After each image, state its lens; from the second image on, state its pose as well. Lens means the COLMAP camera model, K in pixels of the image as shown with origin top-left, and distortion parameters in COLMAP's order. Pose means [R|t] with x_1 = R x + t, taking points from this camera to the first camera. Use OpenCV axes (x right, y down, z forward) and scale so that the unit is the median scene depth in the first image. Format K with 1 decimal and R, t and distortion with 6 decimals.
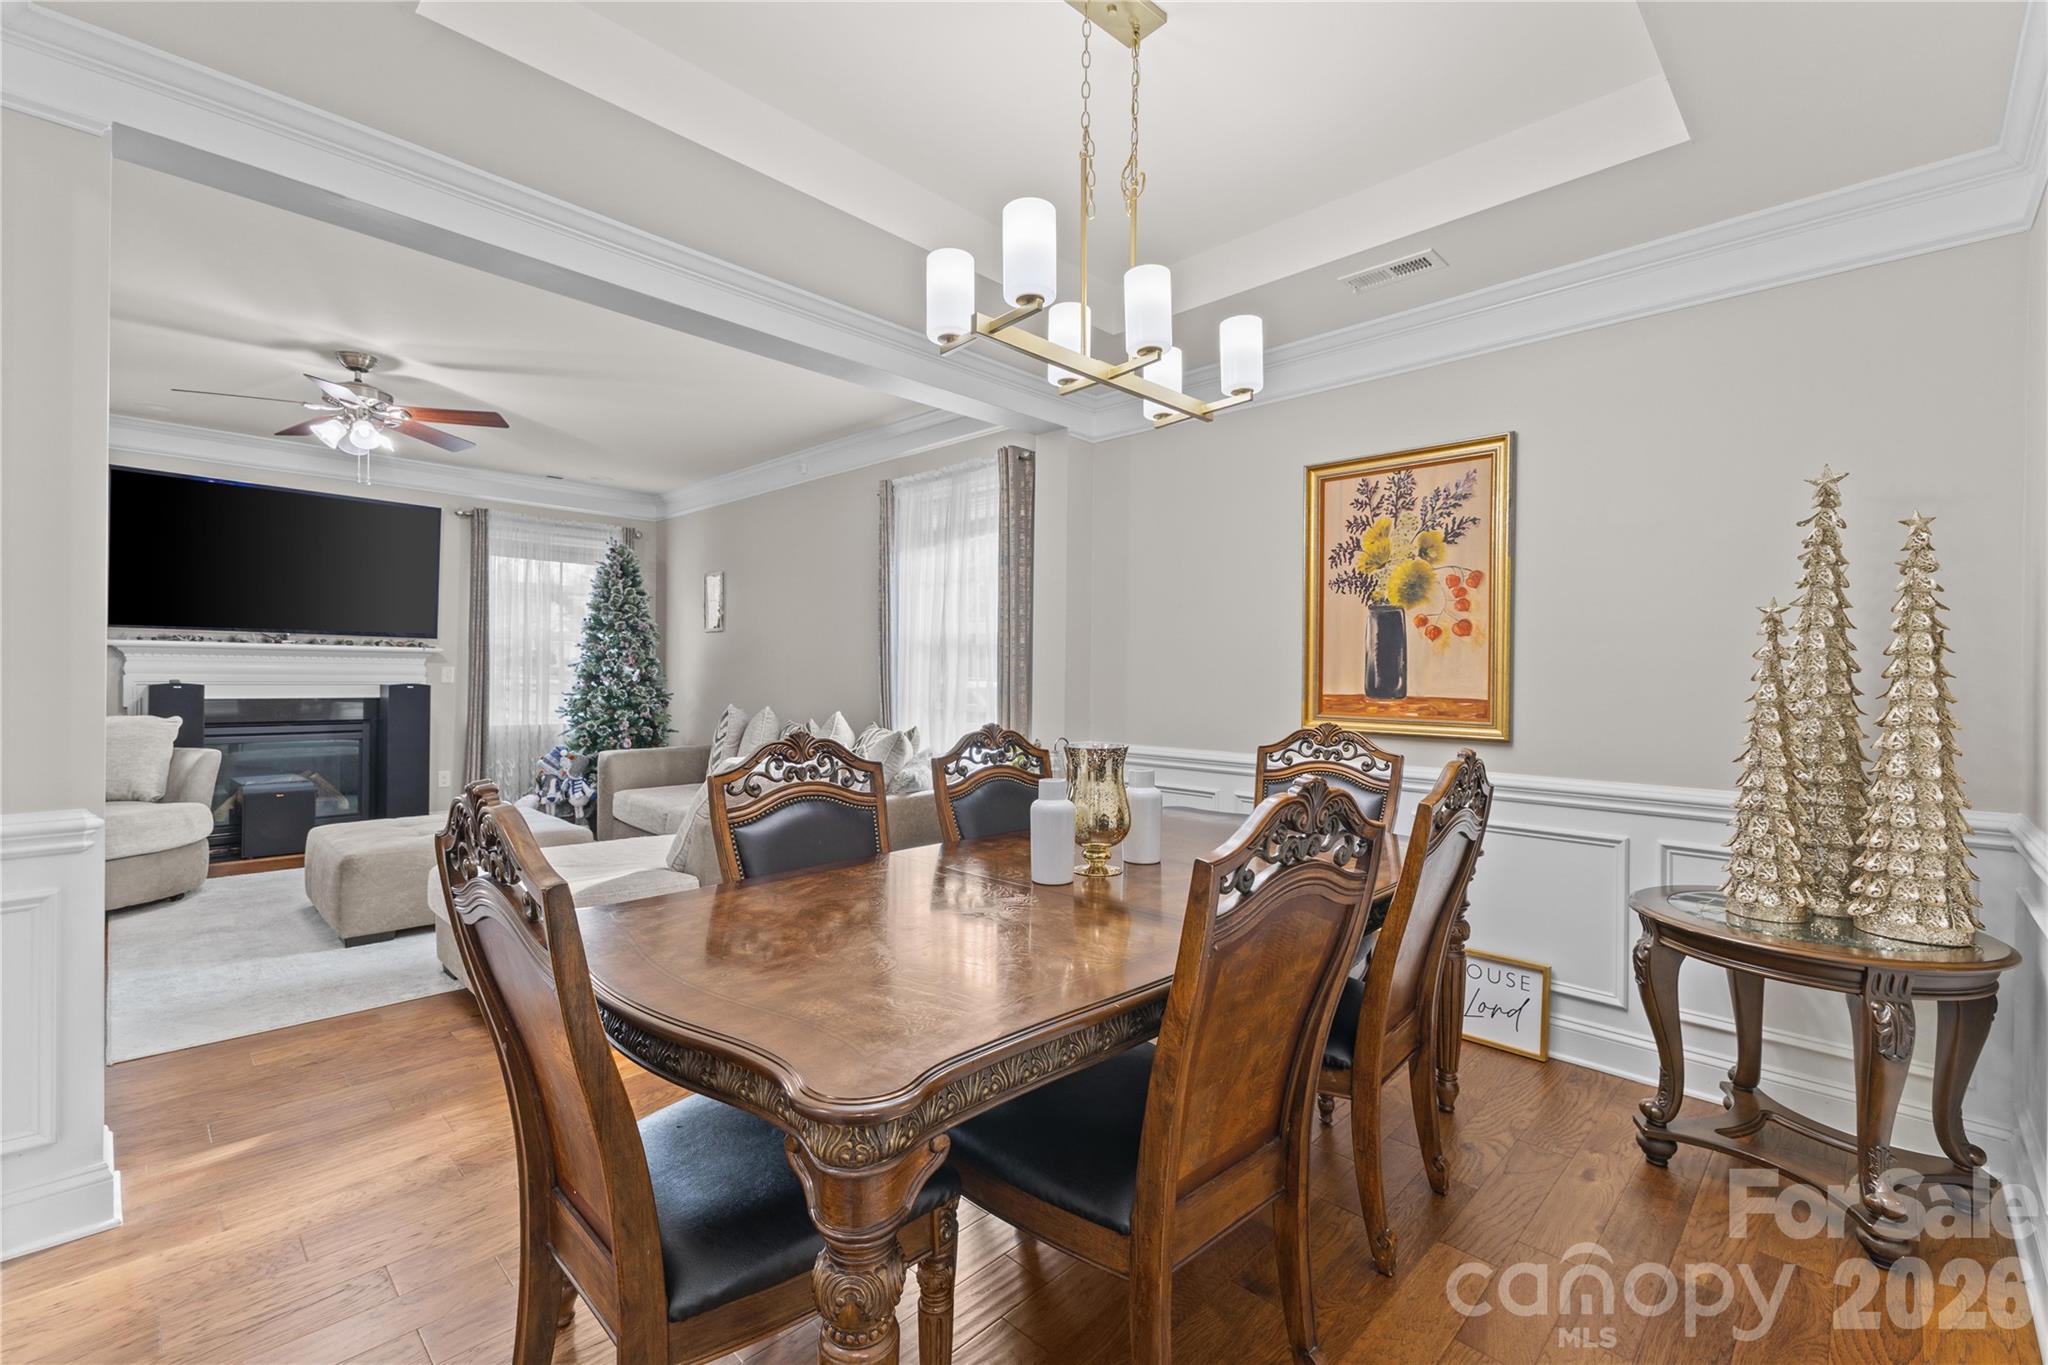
lens RADIAL K [[875.7, 0, 1024.0], [0, 875.7, 675.6], [0, 0, 1]] dist [0.004851, 0.000337]
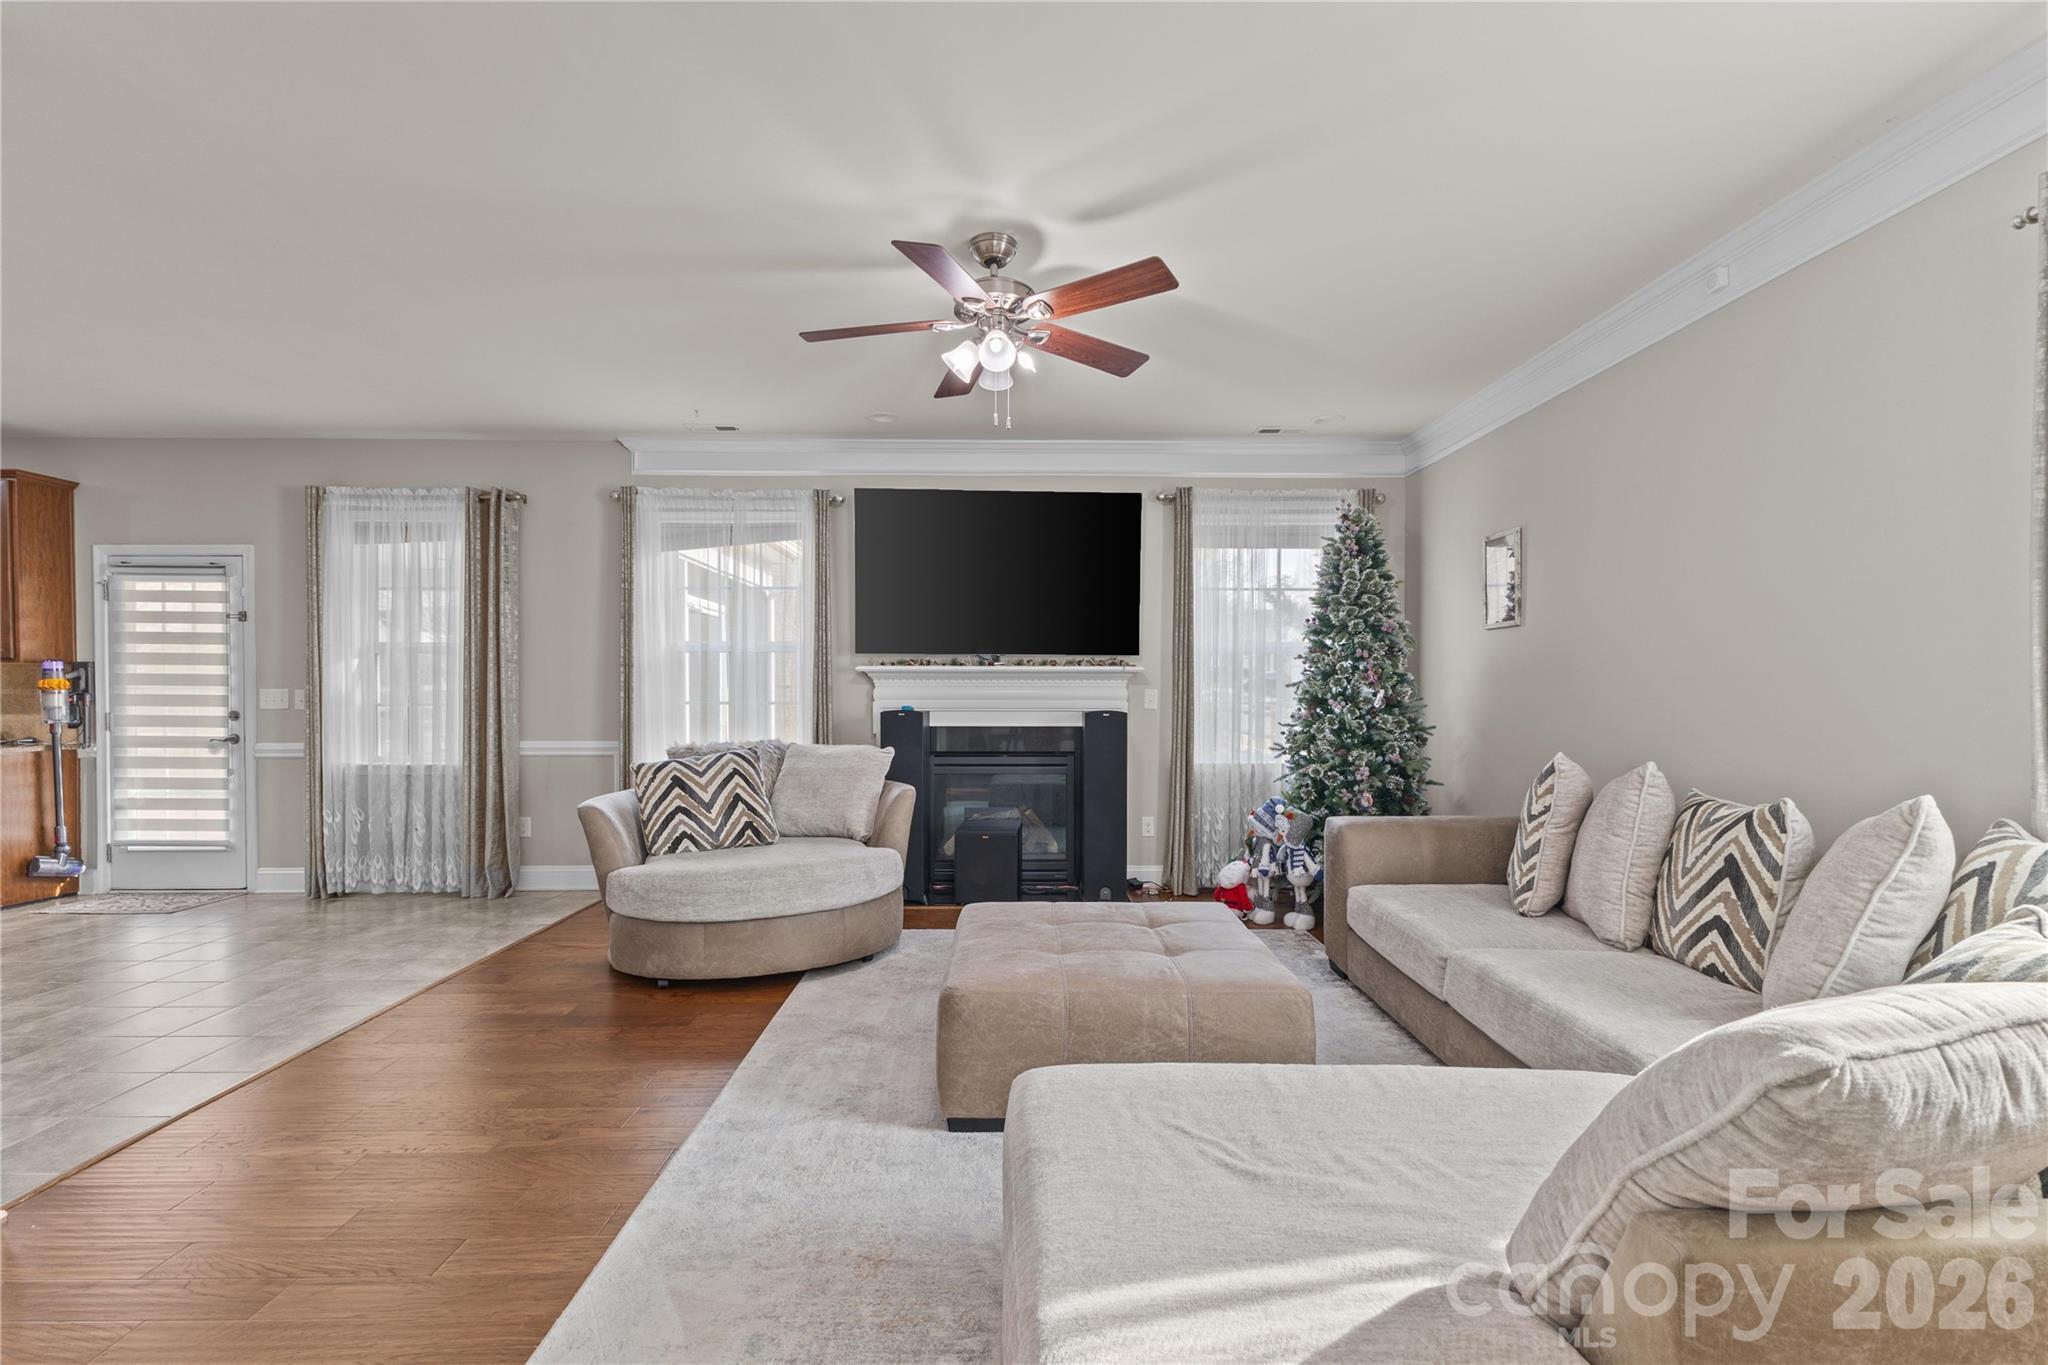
lens RADIAL K [[888.9, 0, 1023.4], [0, 888.9, 705.2], [0, 0, 1]] dist [0.005753, 0.000095]
pose [[0.708579, 0.000890, -0.705631, -0.186407], [0.006368, 0.999950, 0.007656, -0.002750], [0.705603, -0.009919, 0.708538, 0.391786]]
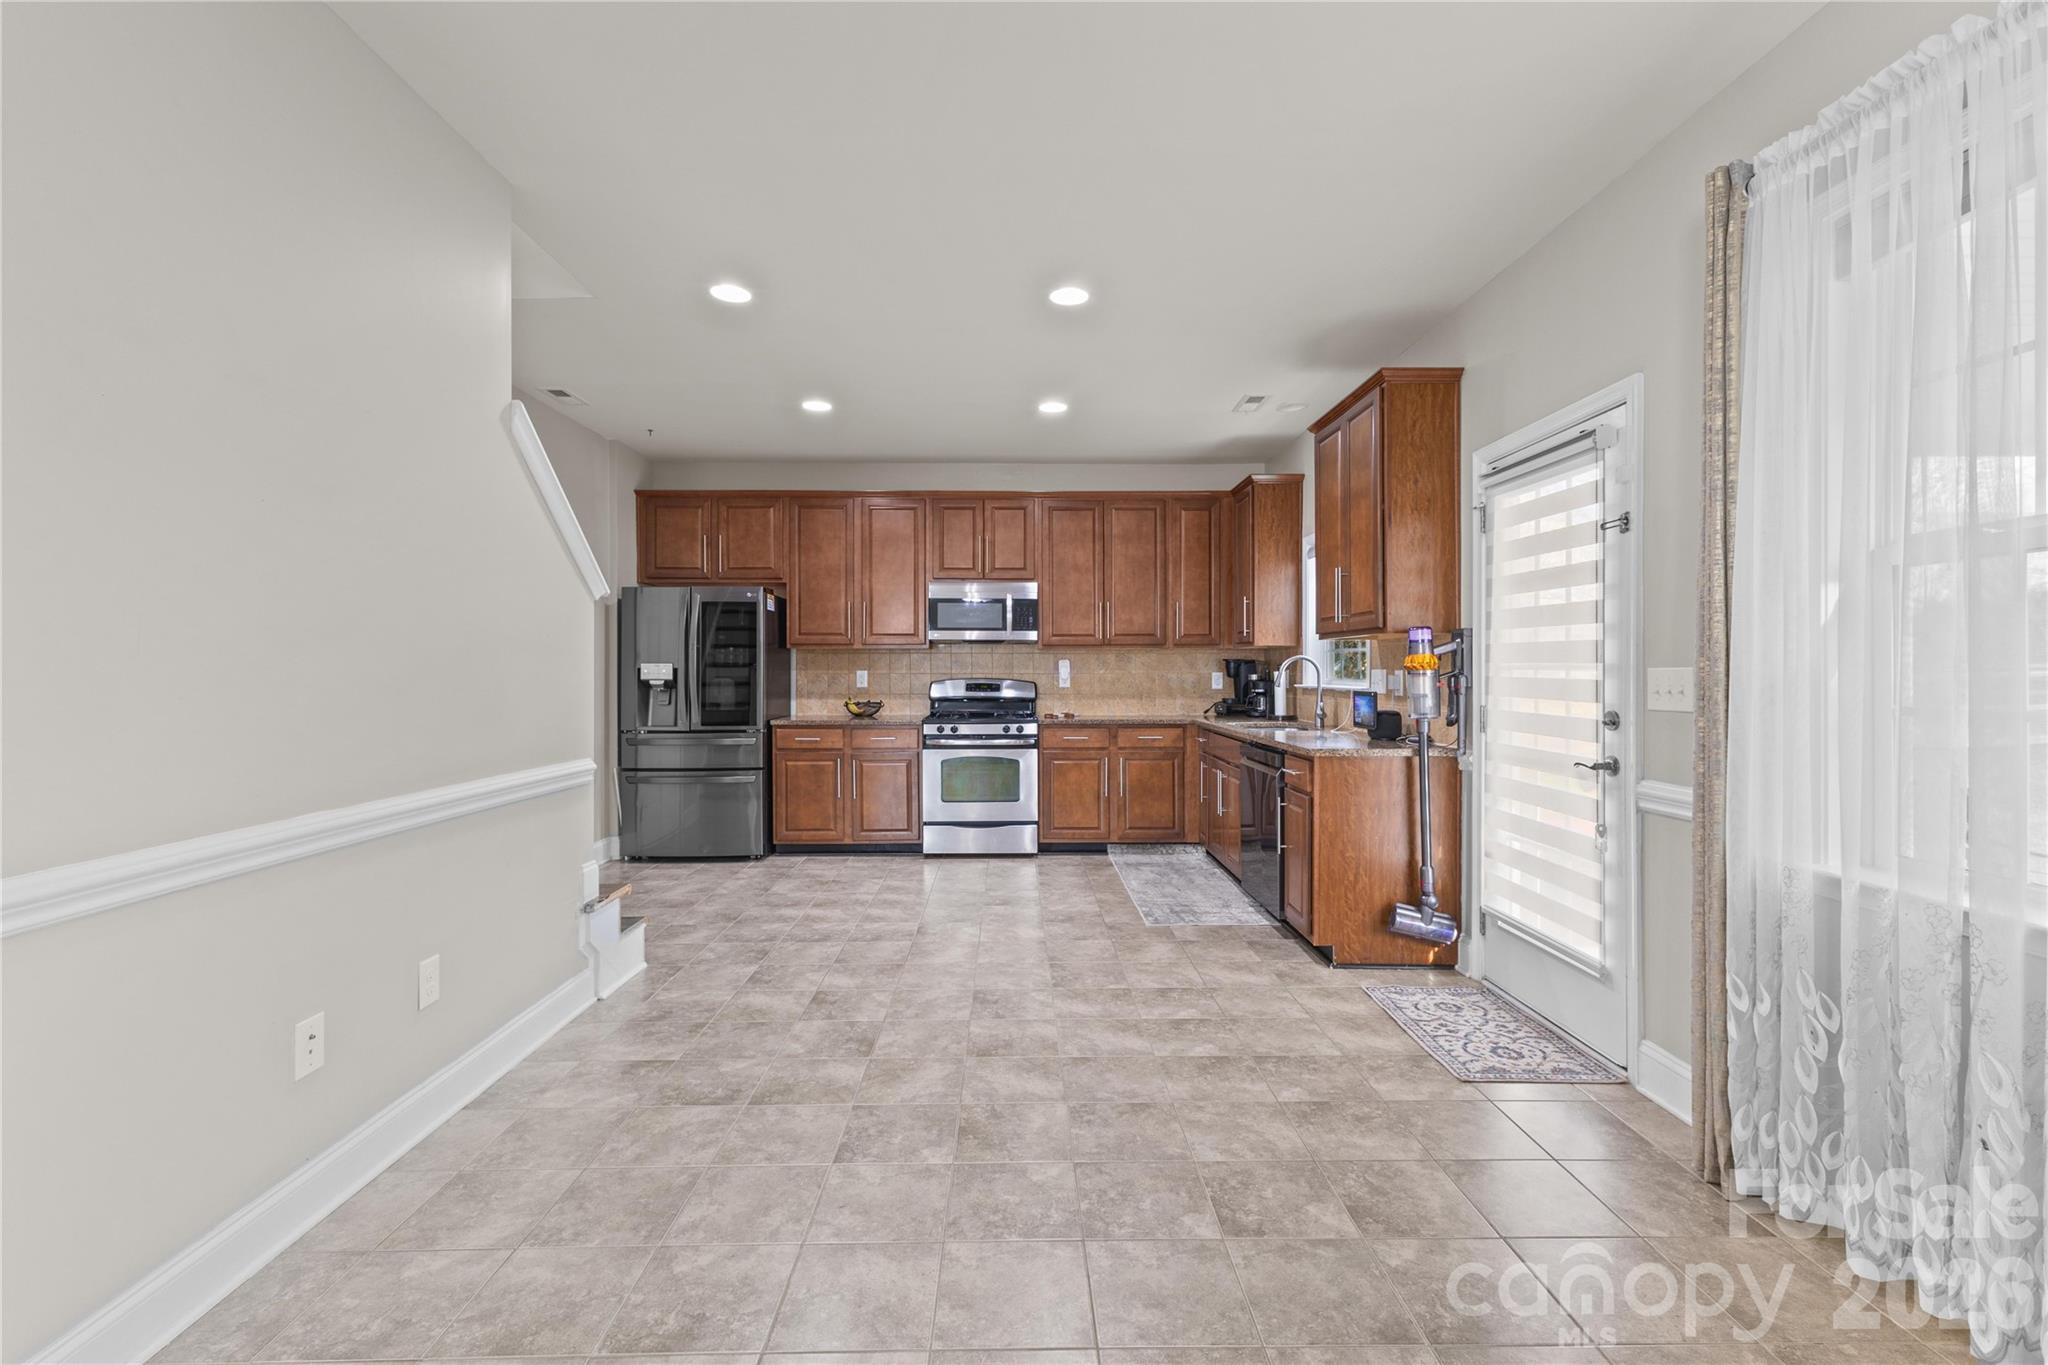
lens RADIAL K [[884.4, 0, 1013.9], [0, 884.4, 667.0], [0, 0, 1]] dist [0.004082, 0.000355]
pose [[-0.714926, -0.011723, -0.699102, -0.888699], [-0.006849, 0.999929, -0.009763, -0.011928], [0.699166, -0.002191, -0.714956, 0.589986]]
